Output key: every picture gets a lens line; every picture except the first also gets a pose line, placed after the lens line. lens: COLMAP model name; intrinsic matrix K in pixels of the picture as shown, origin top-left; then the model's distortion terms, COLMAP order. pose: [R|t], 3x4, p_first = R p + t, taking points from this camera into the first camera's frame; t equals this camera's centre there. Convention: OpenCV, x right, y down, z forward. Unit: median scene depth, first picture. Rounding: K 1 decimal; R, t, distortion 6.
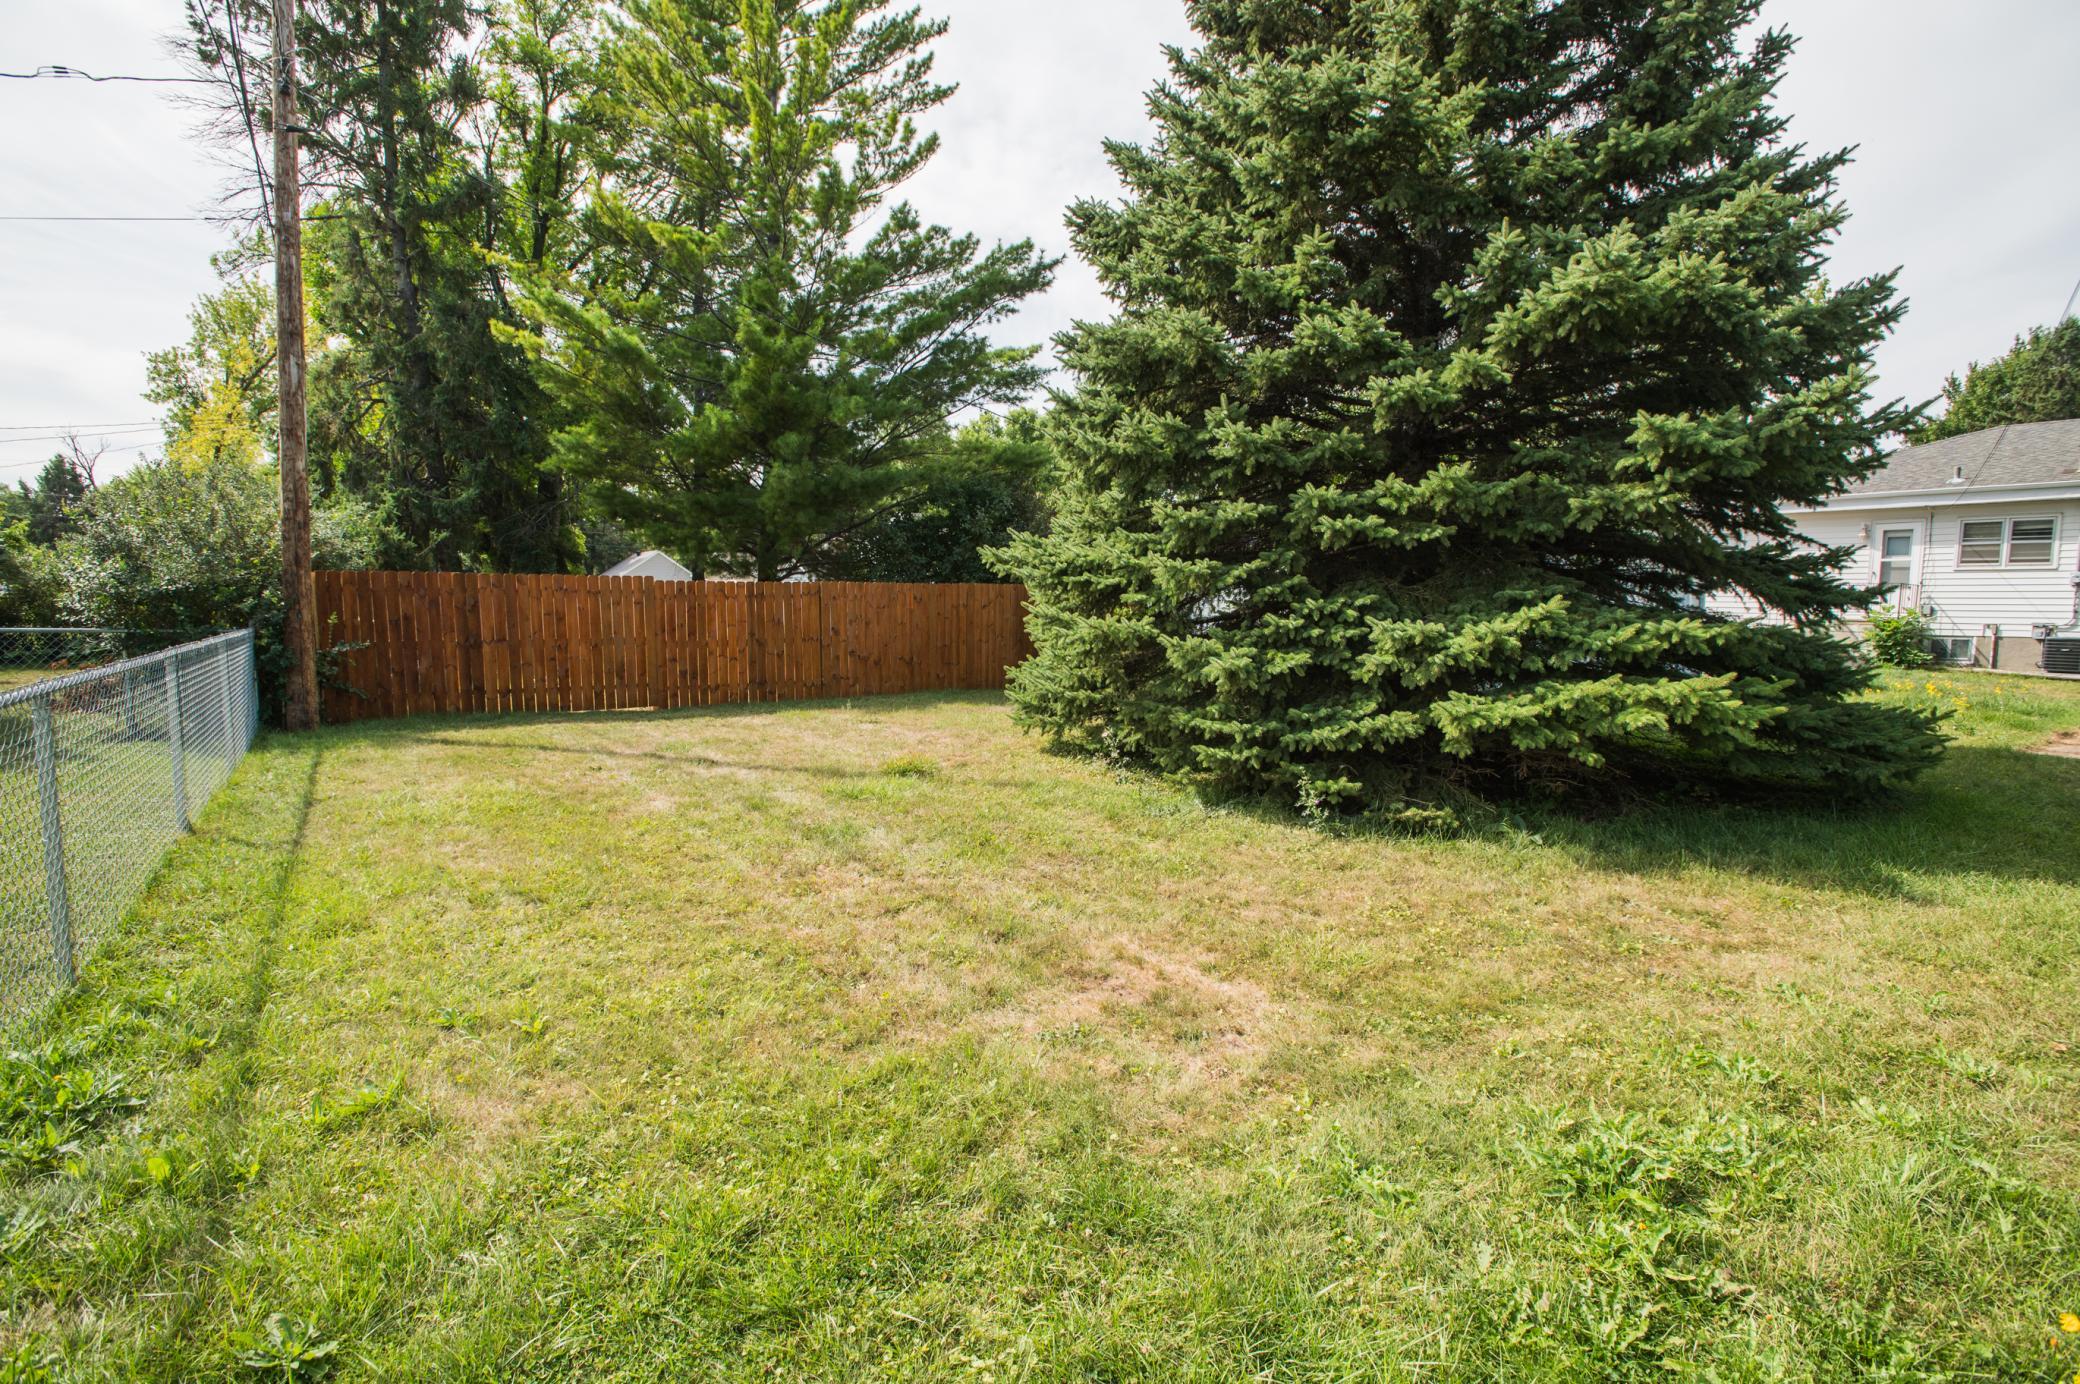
lens RADIAL K [[1023.5, 0, 1025.6], [0, 1023.5, 698.6], [0, 0, 1]] dist [-0.005371, -0.000784]
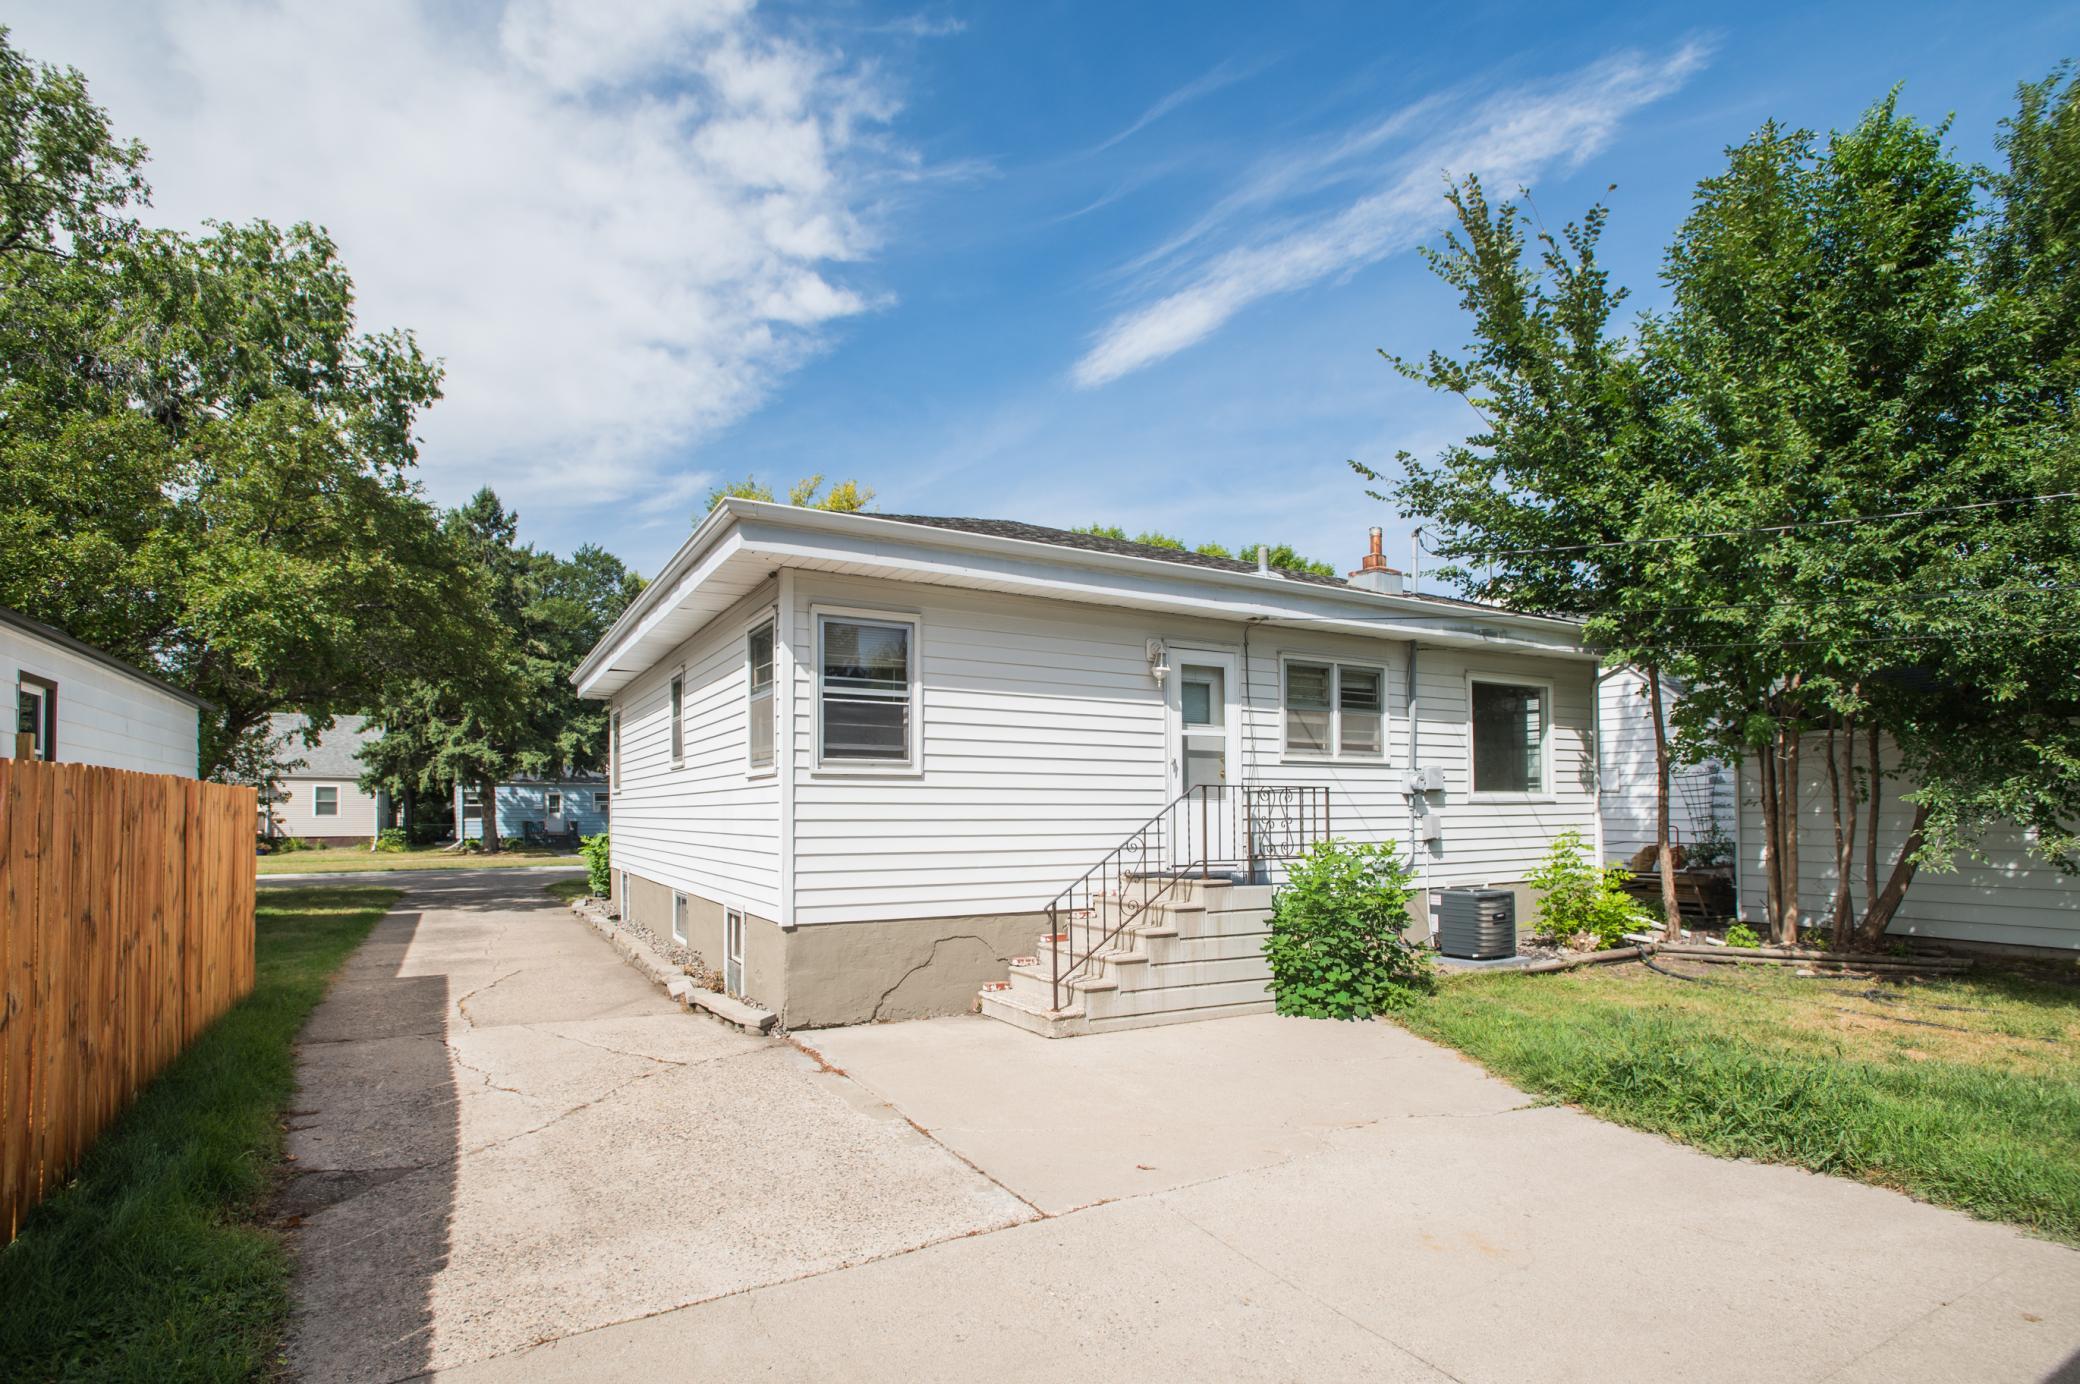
lens RADIAL K [[1050.9, 0, 977.4], [0, 1050.9, 779.1], [0, 0, 1]] dist [-0.006942, -0.001021]
pose [[0.105684, 0.017509, 0.994246, 0.411234], [0.092117, 0.995373, -0.027320, -0.118922], [-0.990124, 0.094474, 0.103582, 1.107030]]
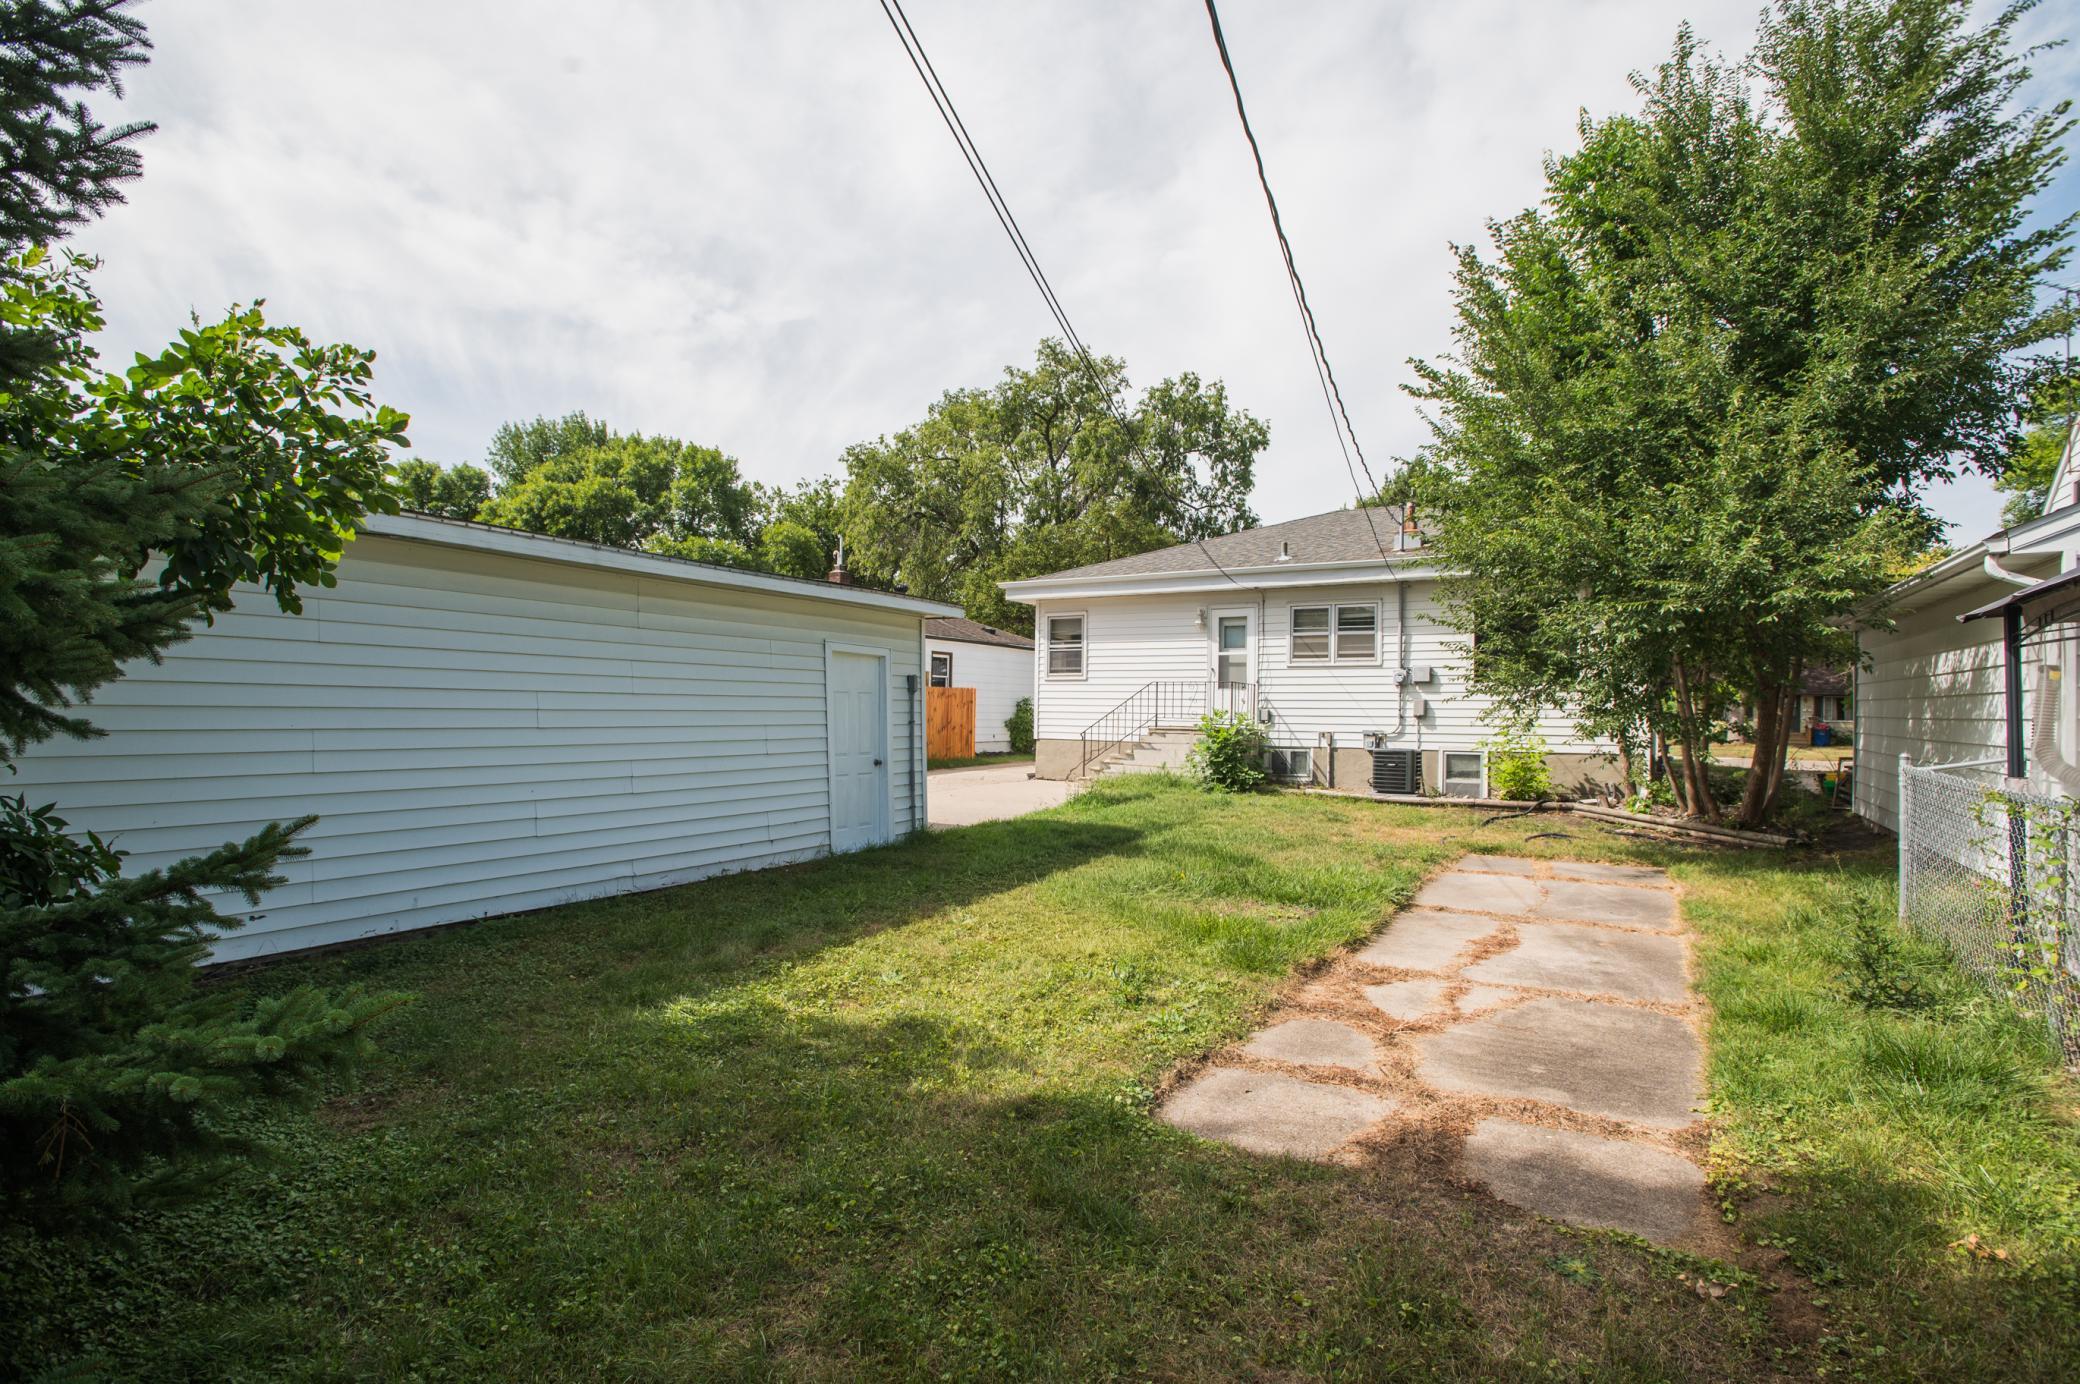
lens RADIAL K [[1023.5, 0, 1025.6], [0, 1023.5, 698.6], [0, 0, 1]] dist [-0.005371, -0.000784]
pose [[0.923277, 0.000873, 0.384134, 0.408840], [0.035673, 0.995481, -0.088003, -0.036324], [-0.382475, 0.094954, 0.919074, 0.333667]]
